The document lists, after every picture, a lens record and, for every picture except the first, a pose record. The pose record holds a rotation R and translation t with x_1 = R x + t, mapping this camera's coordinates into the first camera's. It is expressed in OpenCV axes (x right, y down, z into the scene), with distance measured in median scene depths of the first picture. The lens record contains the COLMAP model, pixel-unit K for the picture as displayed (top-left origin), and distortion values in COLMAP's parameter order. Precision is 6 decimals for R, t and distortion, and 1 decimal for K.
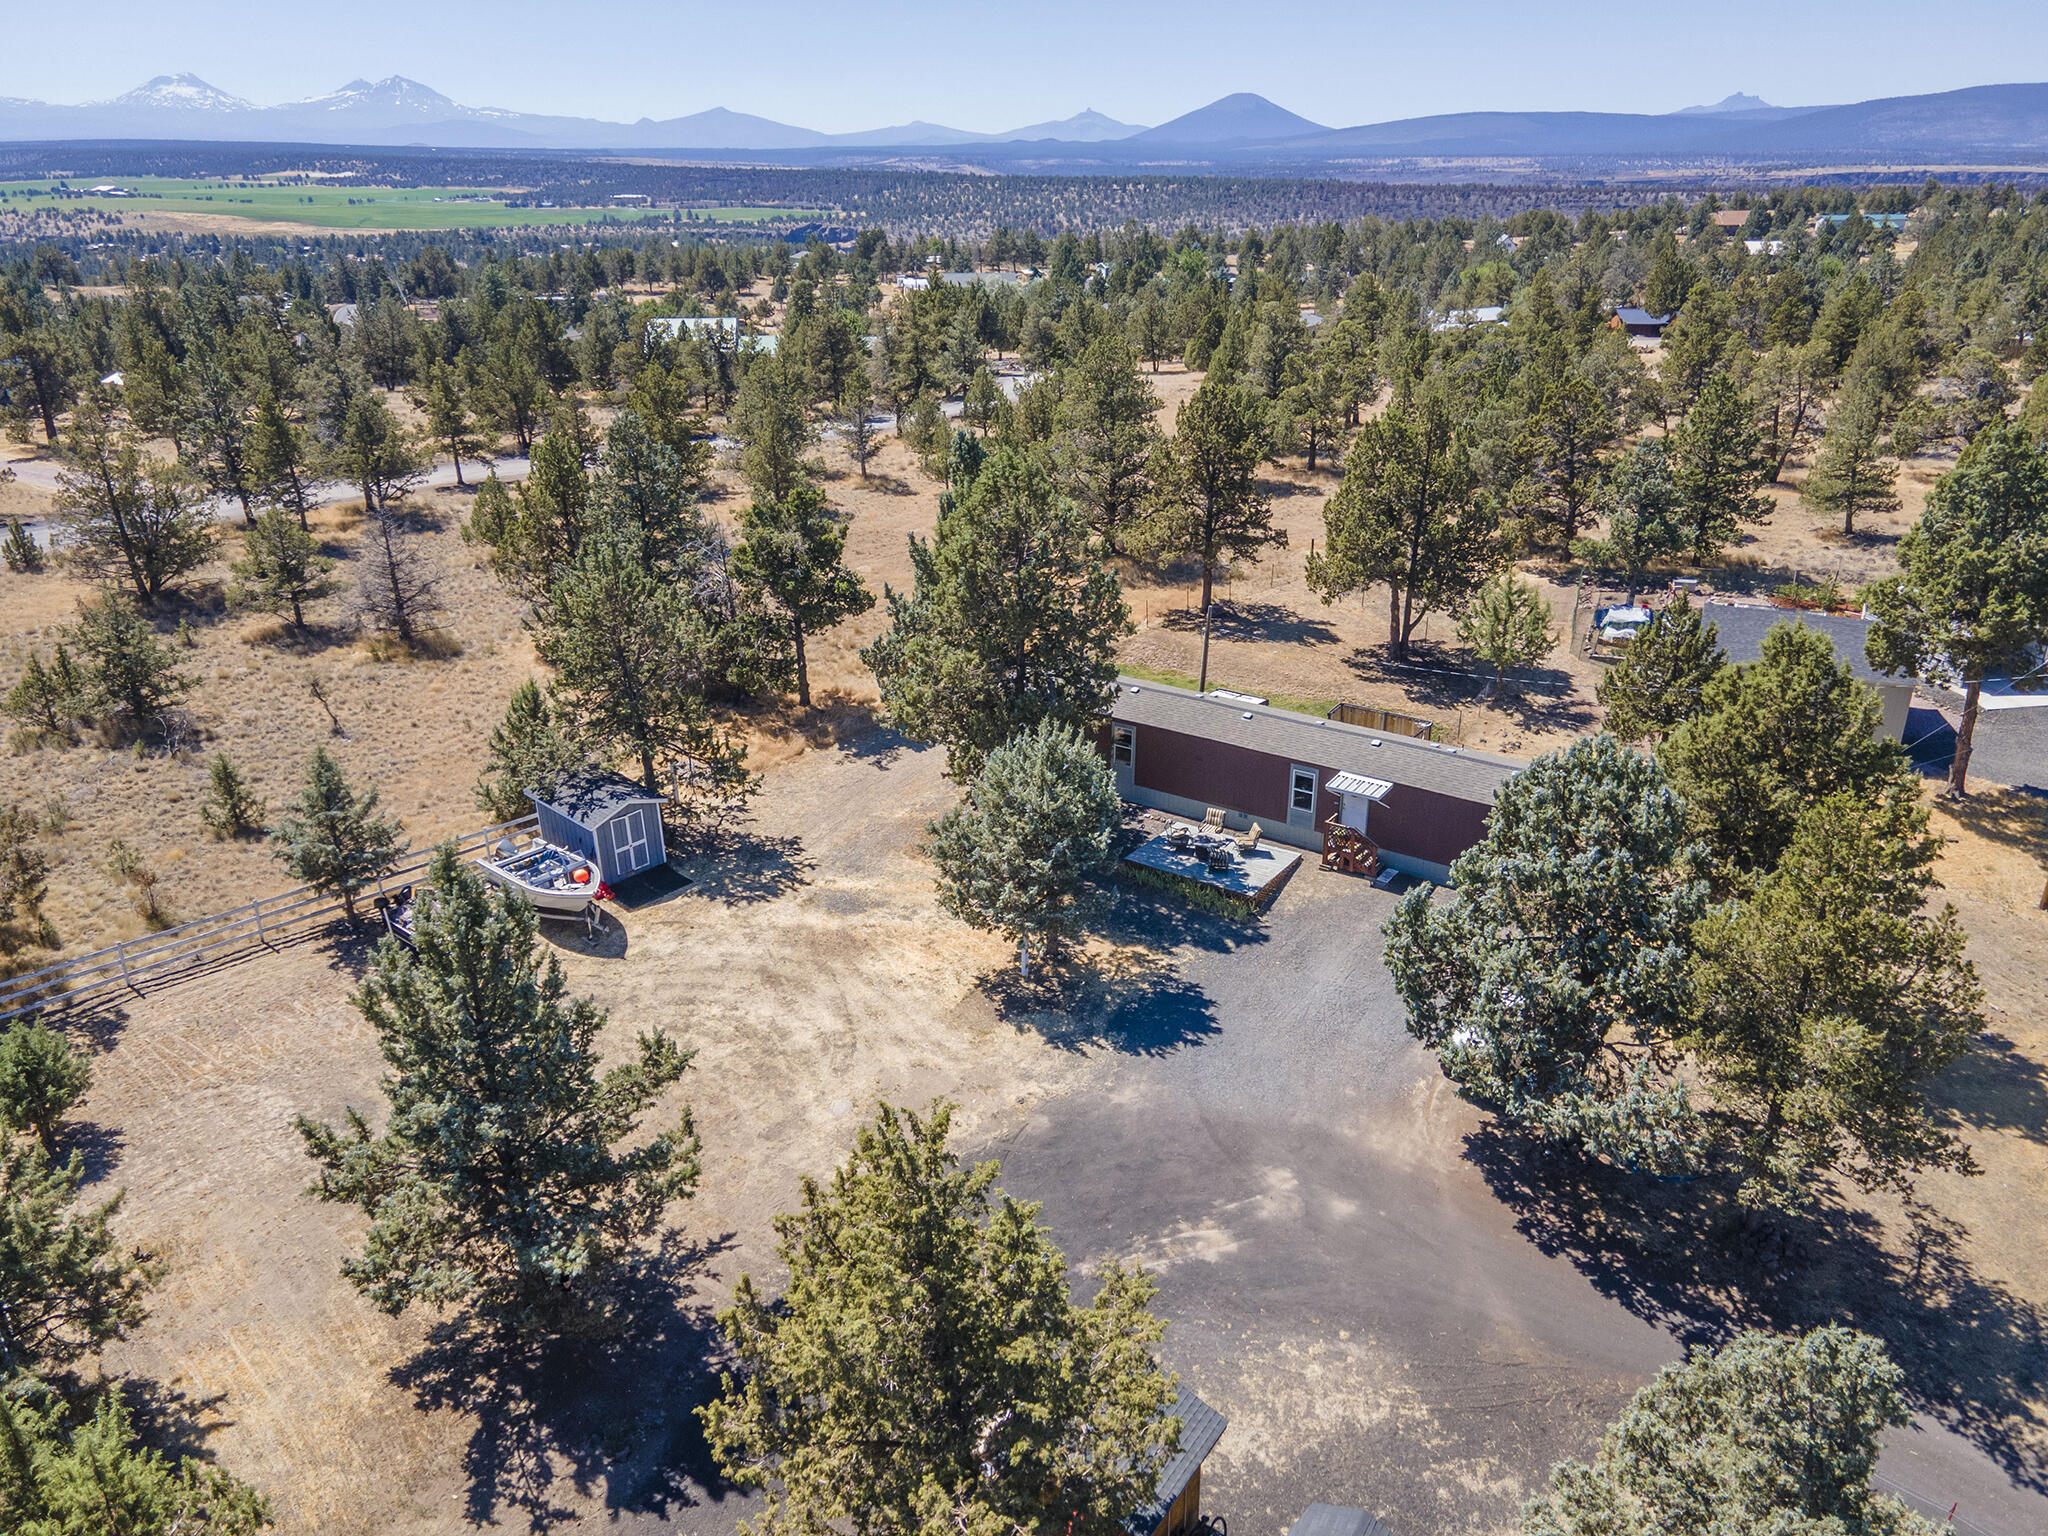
lens RADIAL K [[1487.6, 0, 1033.3], [0, 1487.6, 772.5], [0, 0, 1]] dist [0.026408, 0.025180]
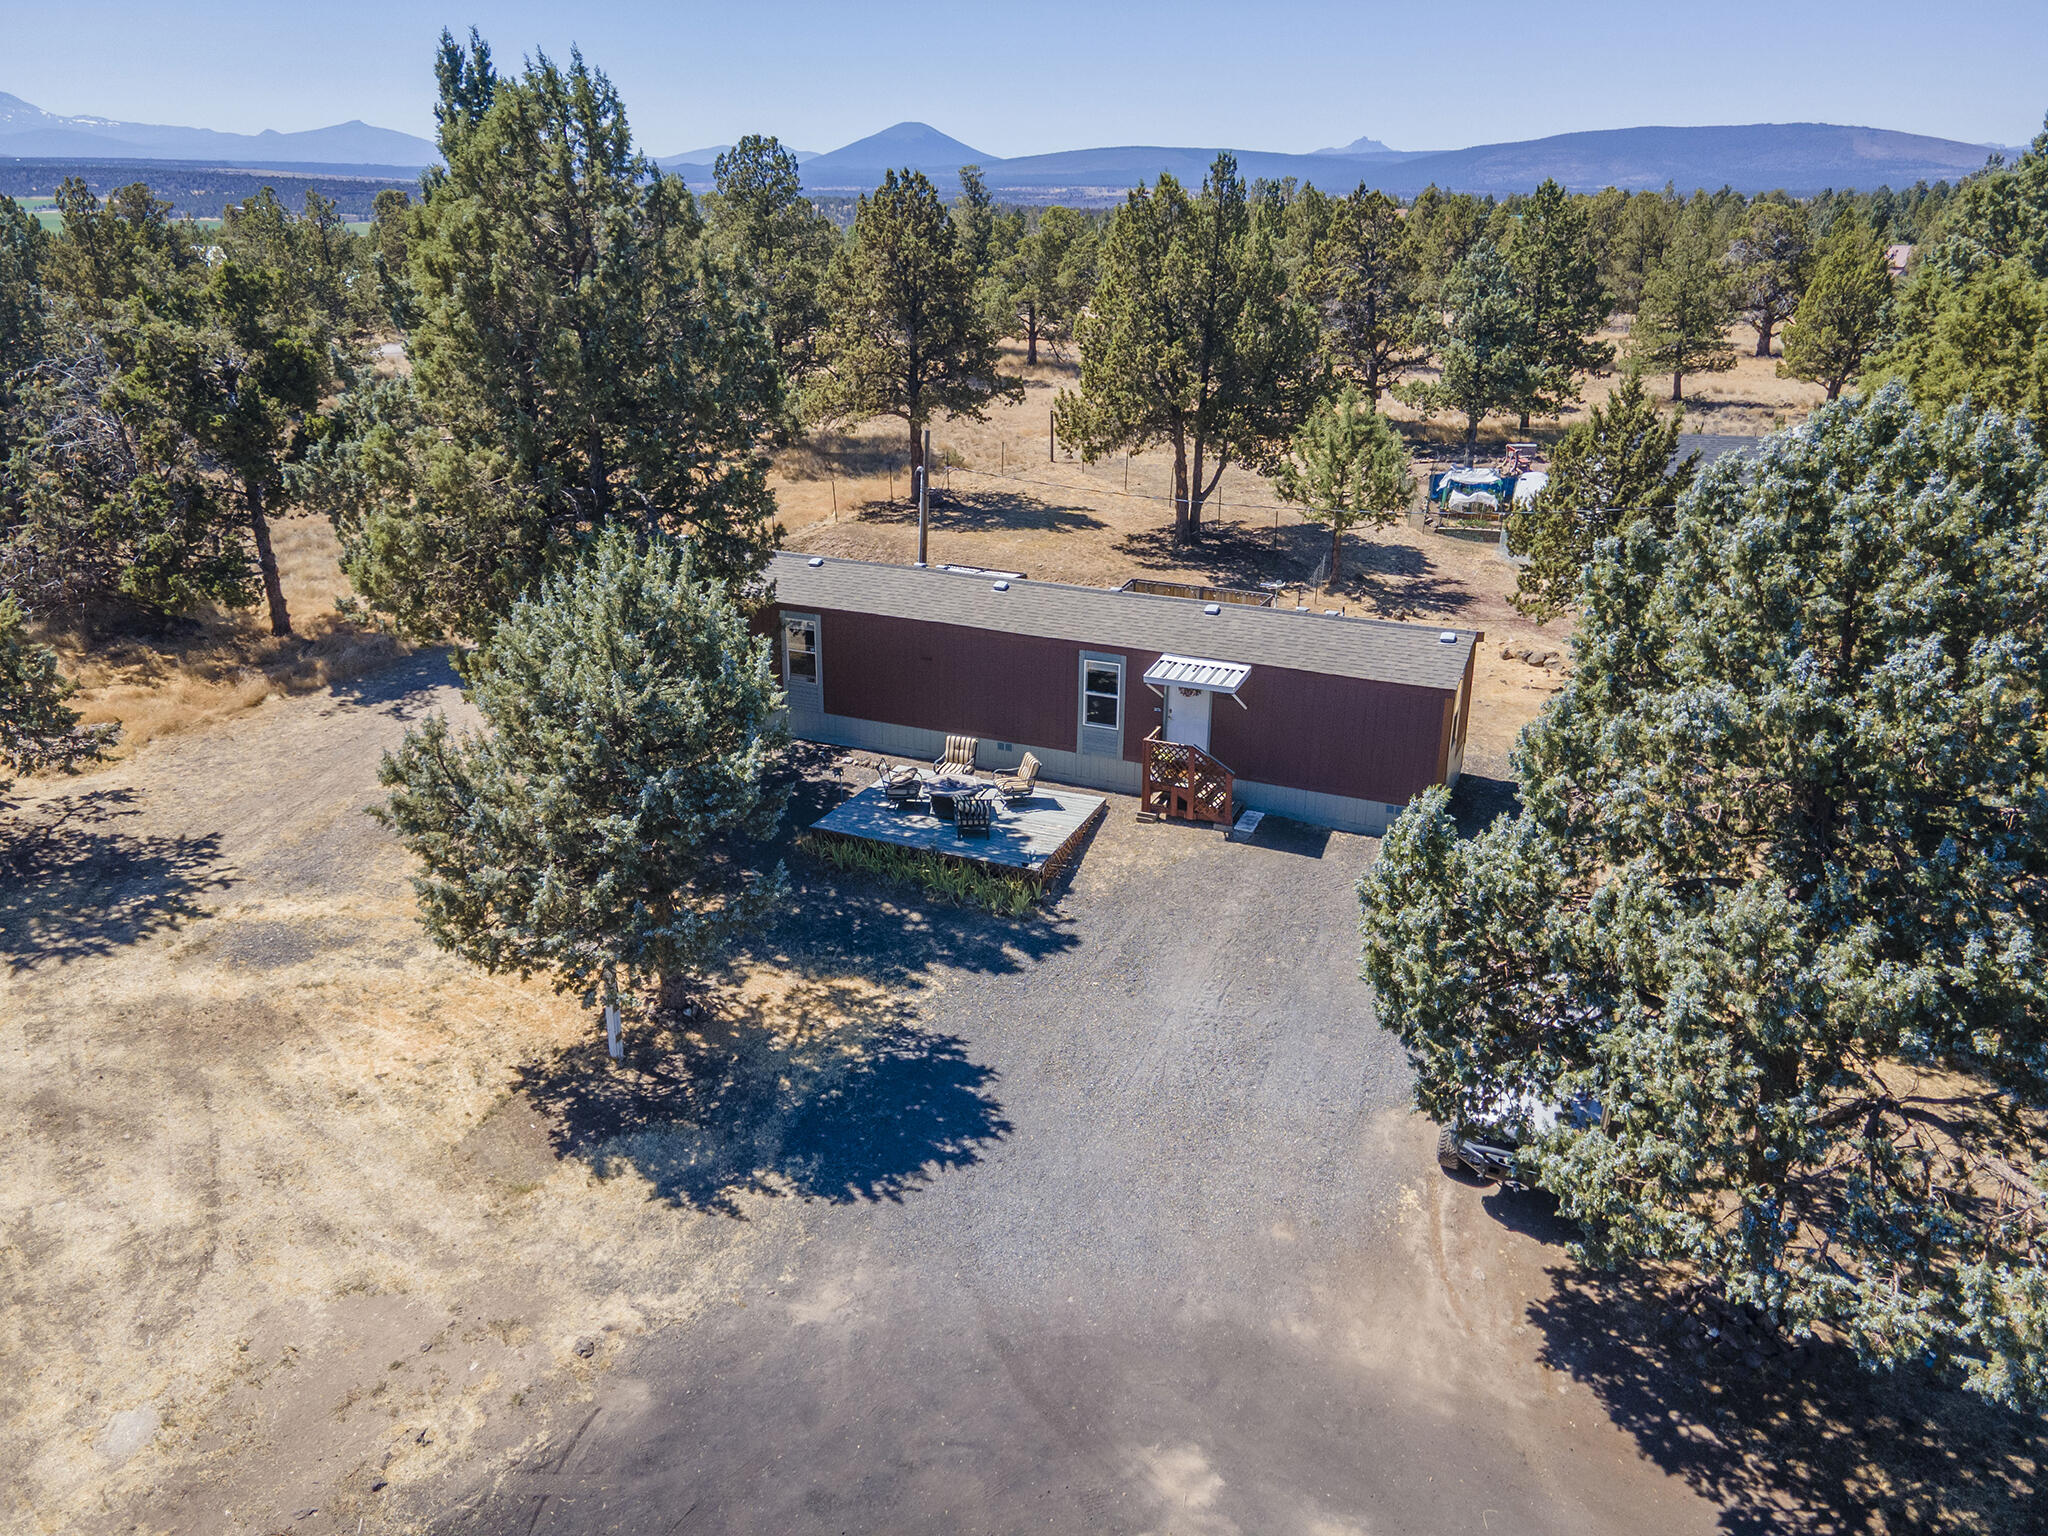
lens RADIAL K [[1487.6, 0, 1031.5], [0, 1487.6, 766.5], [0, 0, 1]] dist [0.026408, 0.025180]
pose [[0.979914, -0.062734, 0.189293, 0.034834], [0.066515, 0.997692, -0.013678, 0.044884], [-0.187998, 0.025994, 0.981825, 0.386922]]
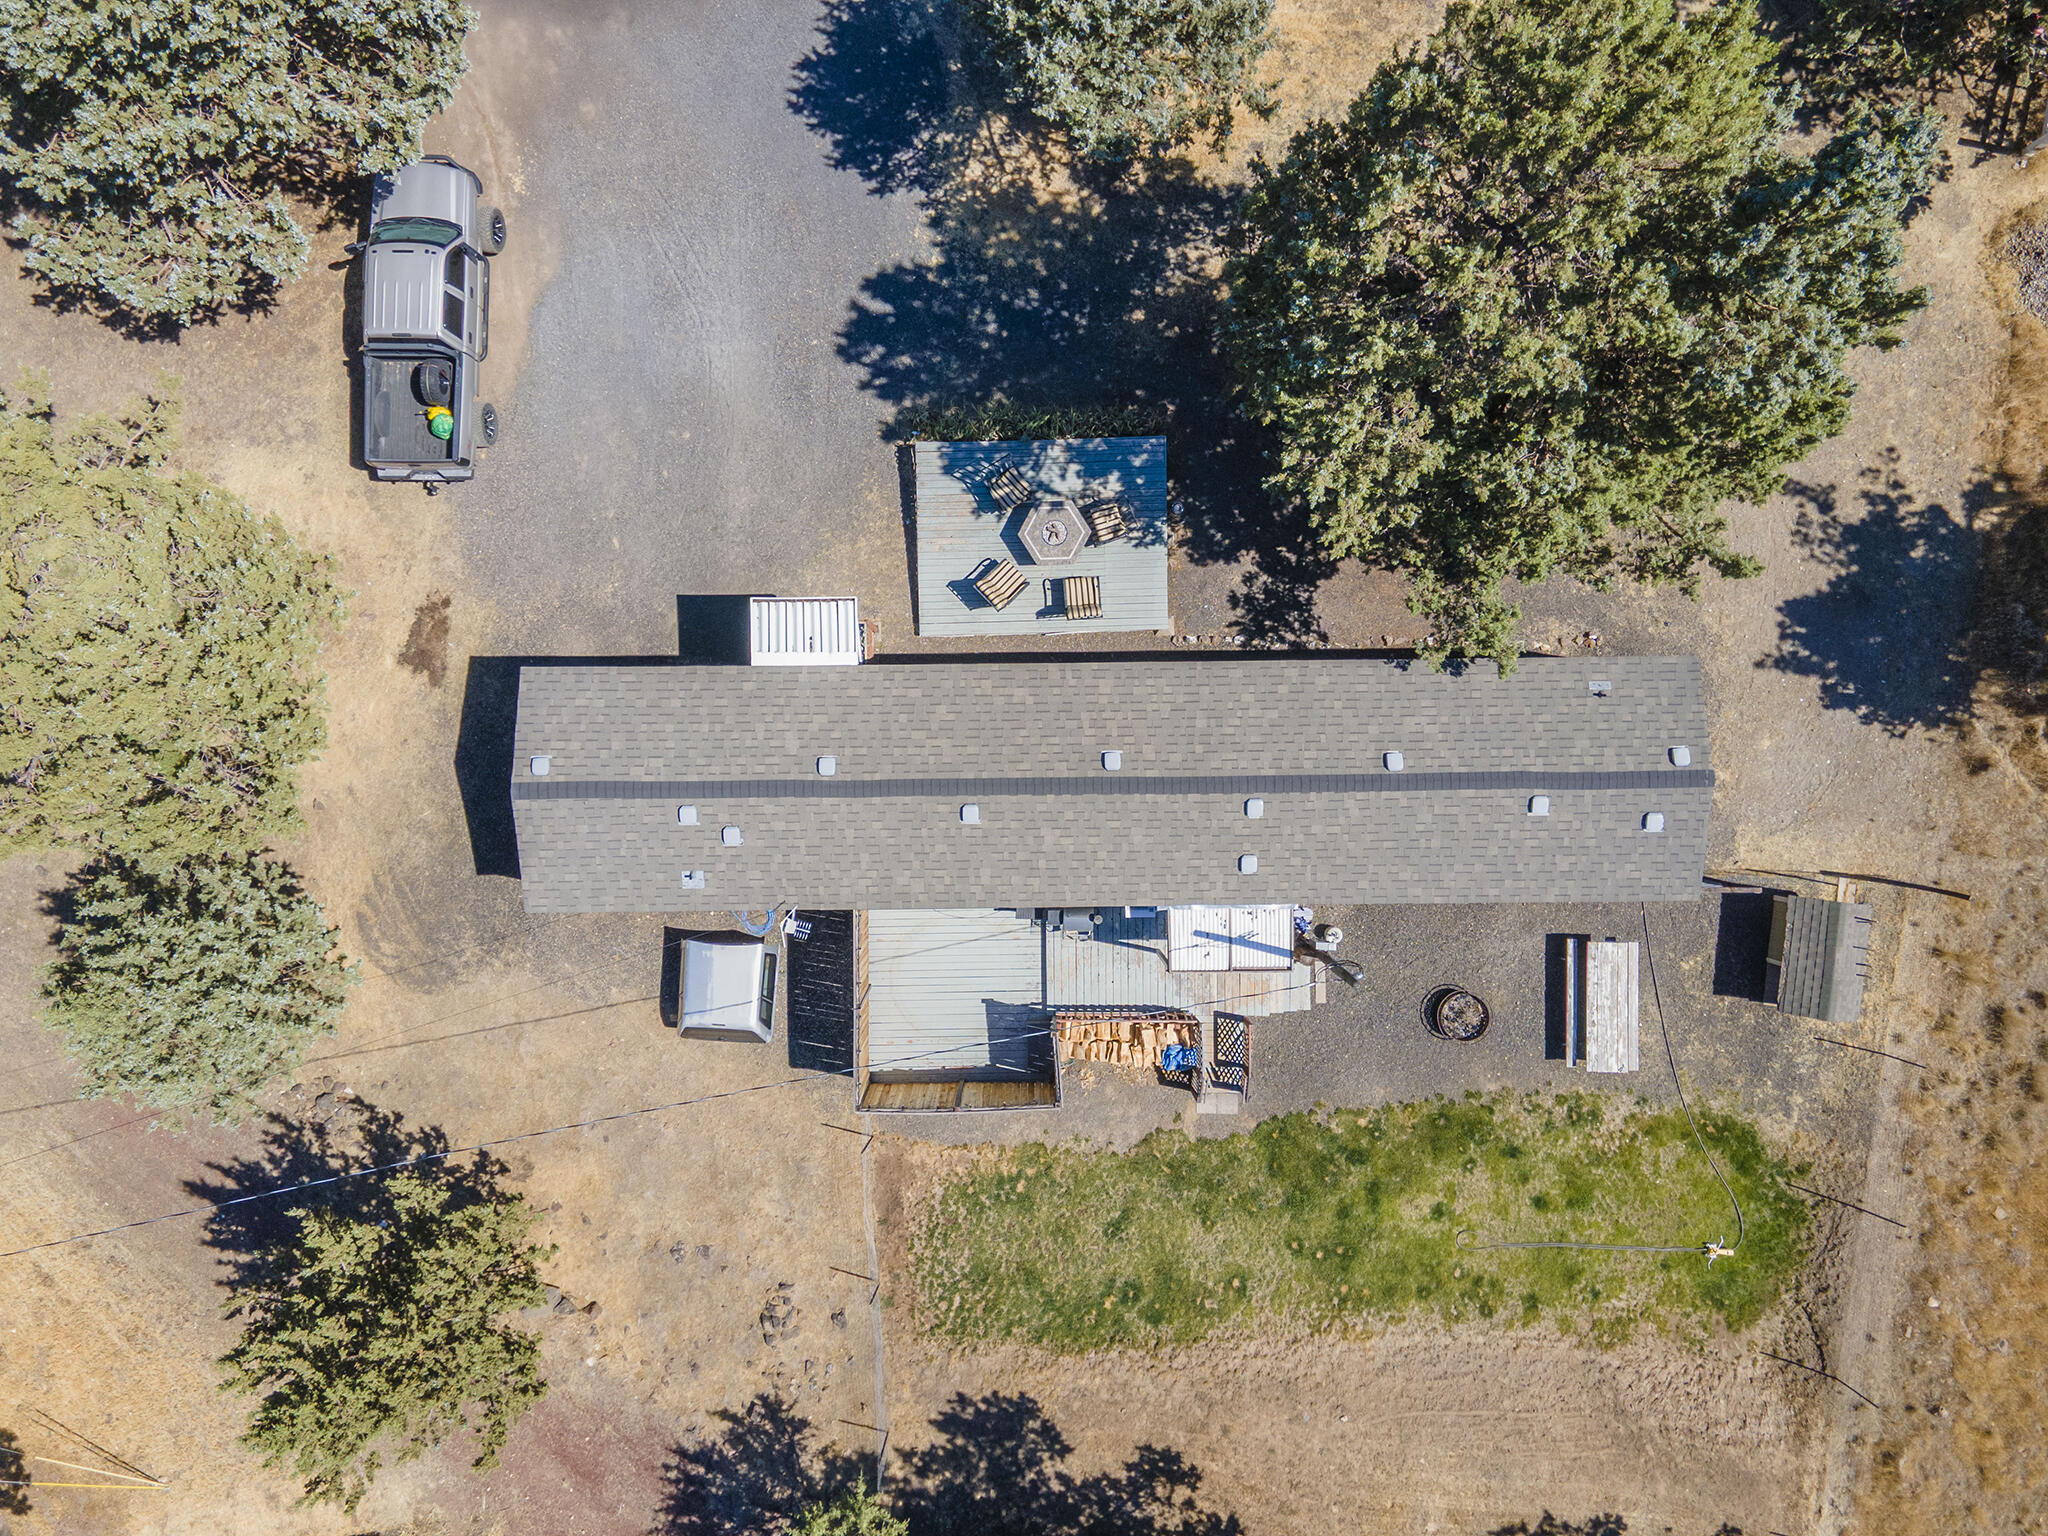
lens RADIAL K [[1487.6, 0, 1017.8], [0, 1487.6, 754.2], [0, 0, 1]] dist [0.026408, 0.025180]
pose [[-0.812714, 0.582615, 0.007471, 0.162407], [-0.219536, -0.318067, 0.922300, -0.460303], [0.539723, 0.747926, 0.386402, 0.787291]]
